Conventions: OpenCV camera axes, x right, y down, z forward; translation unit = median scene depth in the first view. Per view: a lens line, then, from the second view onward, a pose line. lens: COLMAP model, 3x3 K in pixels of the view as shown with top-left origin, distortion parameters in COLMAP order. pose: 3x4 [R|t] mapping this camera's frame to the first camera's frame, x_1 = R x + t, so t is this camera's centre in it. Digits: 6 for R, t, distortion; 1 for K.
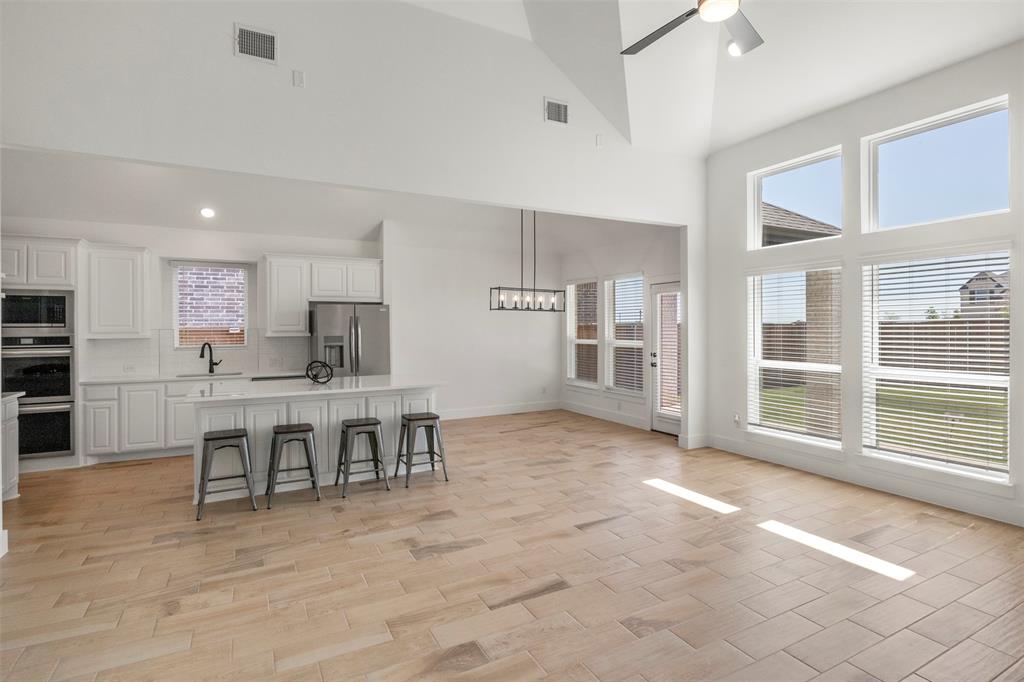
lens RADIAL K [[510.5, 0, 514.2], [0, 510.5, 325.9], [0, 0, 1]] dist [-0.011964, 0.001552]
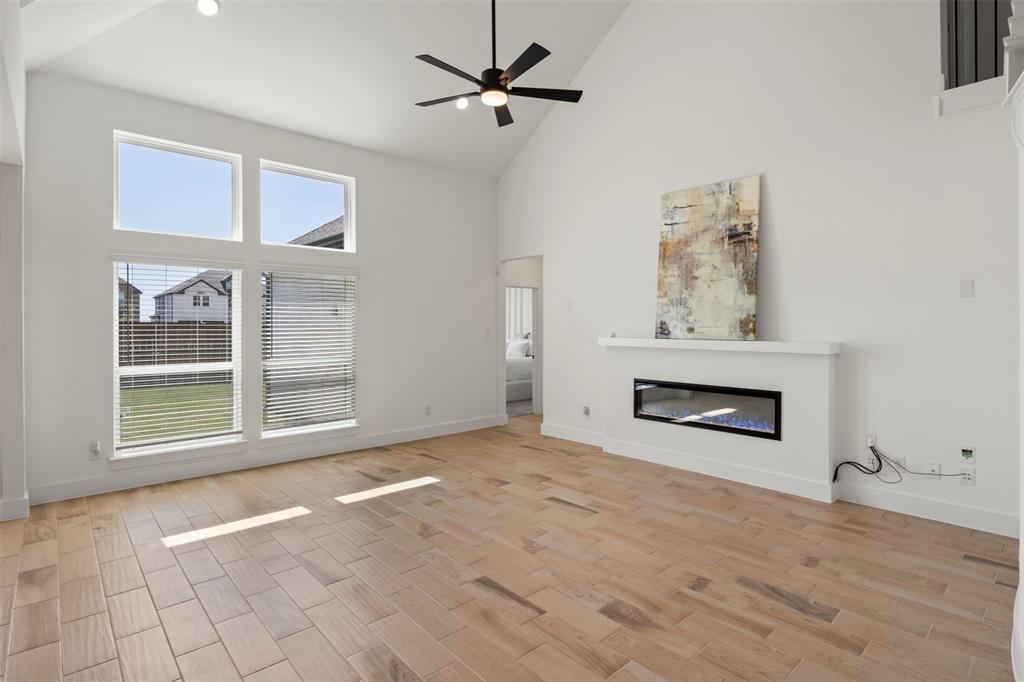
lens RADIAL K [[510.5, 0, 511.8], [0, 510.5, 333.3], [0, 0, 1]] dist [-0.011964, 0.001552]
pose [[-0.245880, -0.012093, 0.969225, -0.507261], [-0.000922, 0.999925, 0.012242, 0.003238], [-0.969300, 0.002117, -0.245873, 0.676843]]
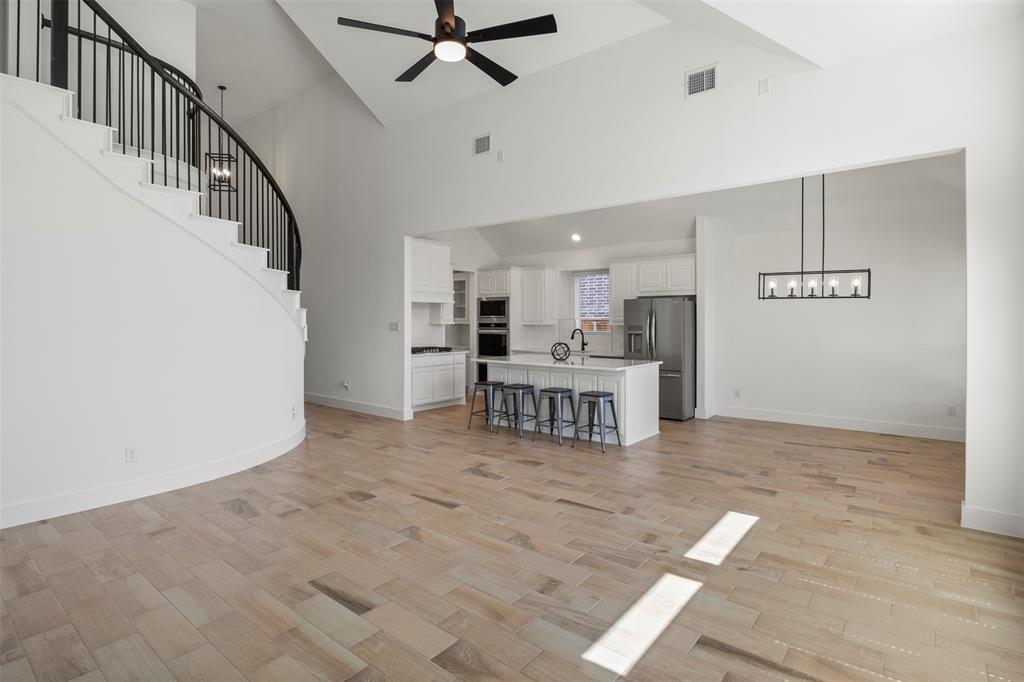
lens RADIAL K [[510.5, 0, 510.4], [0, 510.5, 321.2], [0, 0, 1]] dist [-0.011964, 0.001552]
pose [[0.390436, 0.008758, -0.920589, 0.809976], [0.002077, 0.999944, 0.010394, -0.004608], [0.920628, -0.005970, 0.390396, 0.344872]]
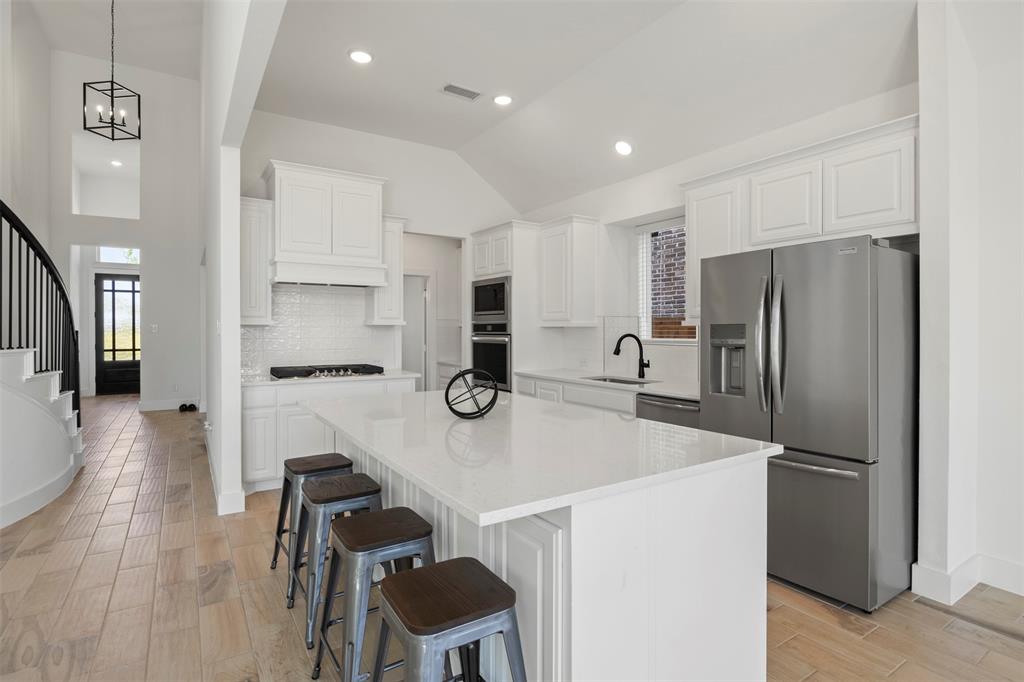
lens RADIAL K [[510.5, 0, 509.4], [0, 510.5, 332.9], [0, 0, 1]] dist [-0.011964, 0.001552]
pose [[0.090111, 0.014399, -0.995828, 0.105728], [0.004854, 0.999877, 0.014896, 0.025708], [0.995920, -0.006176, 0.090030, 0.984809]]
